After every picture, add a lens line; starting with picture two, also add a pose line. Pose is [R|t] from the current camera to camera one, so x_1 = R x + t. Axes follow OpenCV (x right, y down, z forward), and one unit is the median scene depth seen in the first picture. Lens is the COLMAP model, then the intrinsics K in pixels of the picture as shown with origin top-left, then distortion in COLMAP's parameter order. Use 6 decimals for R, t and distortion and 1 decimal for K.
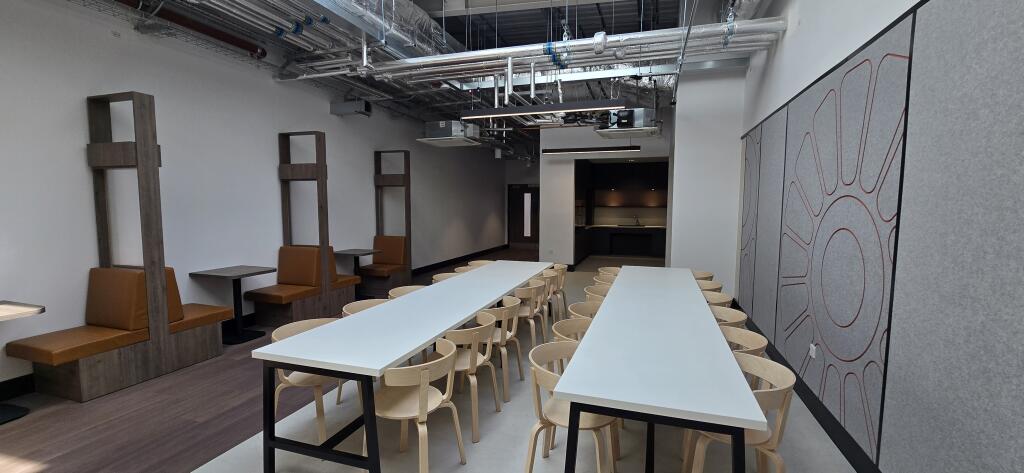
lens RADIAL K [[419.8, 0, 516.5], [0, 419.8, 239.0], [0, 0, 1]] dist [-0.000370, -0.000063]
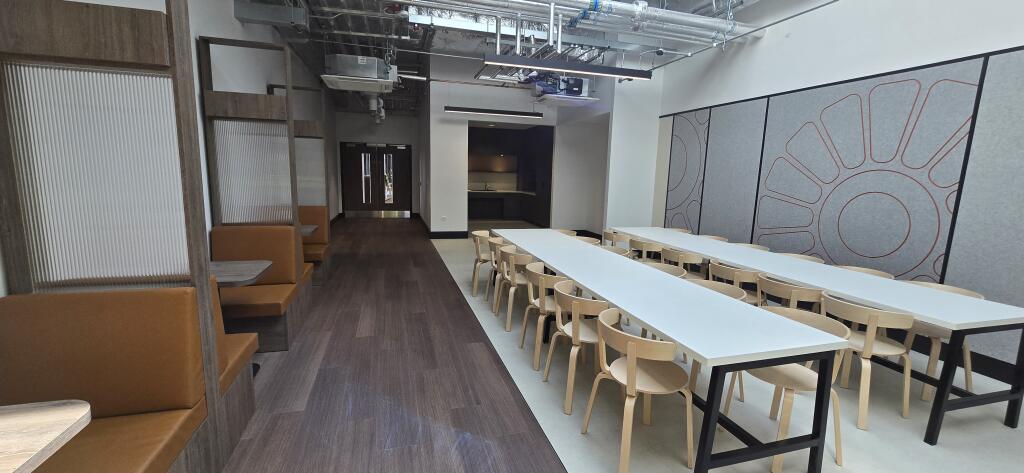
lens RADIAL K [[419.8, 0, 516.5], [0, 419.8, 239.0], [0, 0, 1]] dist [-0.000370, -0.000063]
pose [[0.822185, -0.071101, 0.564762, -0.490039], [0.023036, 0.995511, 0.091795, -0.010937], [-0.568754, -0.062463, 0.820132, 0.214063]]
